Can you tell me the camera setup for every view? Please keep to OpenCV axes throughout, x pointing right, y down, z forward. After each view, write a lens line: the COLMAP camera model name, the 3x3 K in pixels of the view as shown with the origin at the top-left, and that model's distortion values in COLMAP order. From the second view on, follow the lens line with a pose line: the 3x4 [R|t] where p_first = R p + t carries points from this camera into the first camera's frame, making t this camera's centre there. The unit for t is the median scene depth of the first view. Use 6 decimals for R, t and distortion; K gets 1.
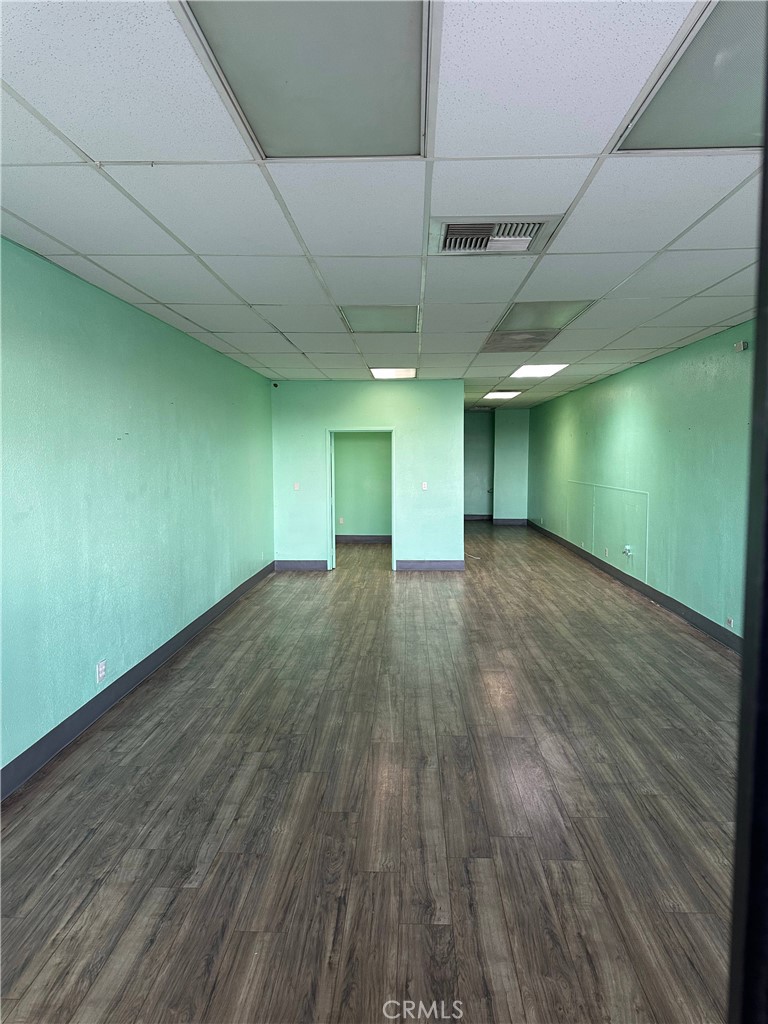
lens RADIAL K [[668.6, 0, 387.6], [0, 668.6, 516.3], [0, 0, 1]] dist [0.103912, -0.130093]
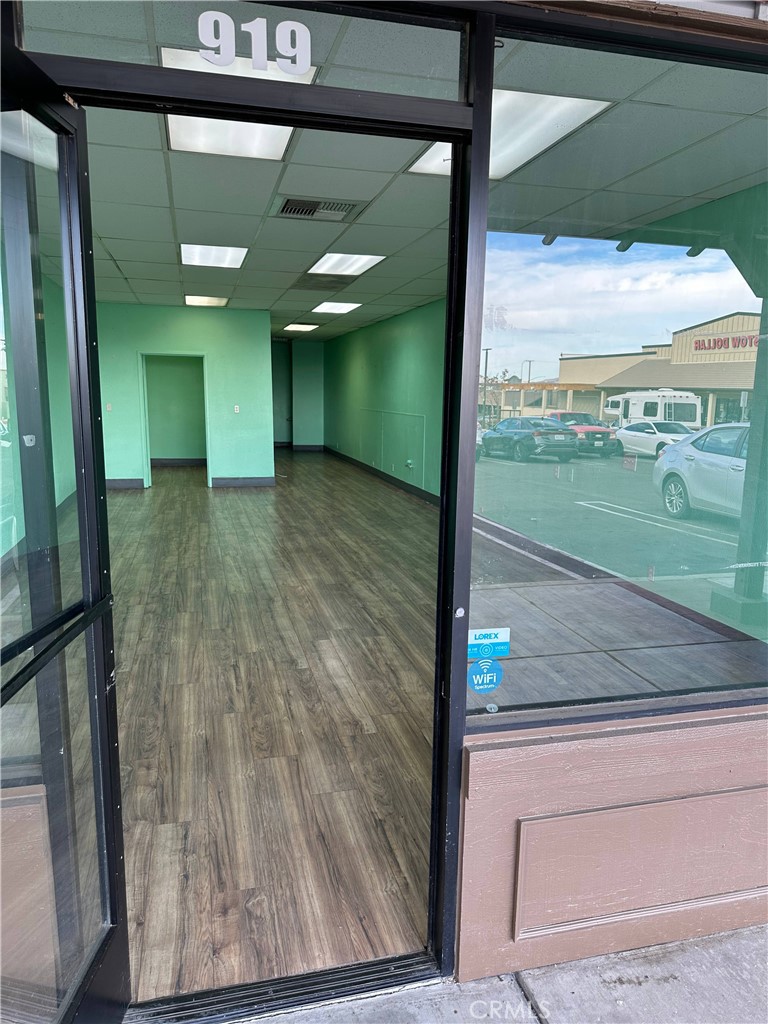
lens RADIAL K [[668.6, 0, 387.6], [0, 668.6, 516.3], [0, 0, 1]] dist [0.103912, -0.130093]
pose [[0.951444, -0.039498, 0.305277, -0.088510], [0.010615, 0.995354, 0.095700, 0.044891], [-0.307638, -0.087813, 0.947443, -0.228372]]
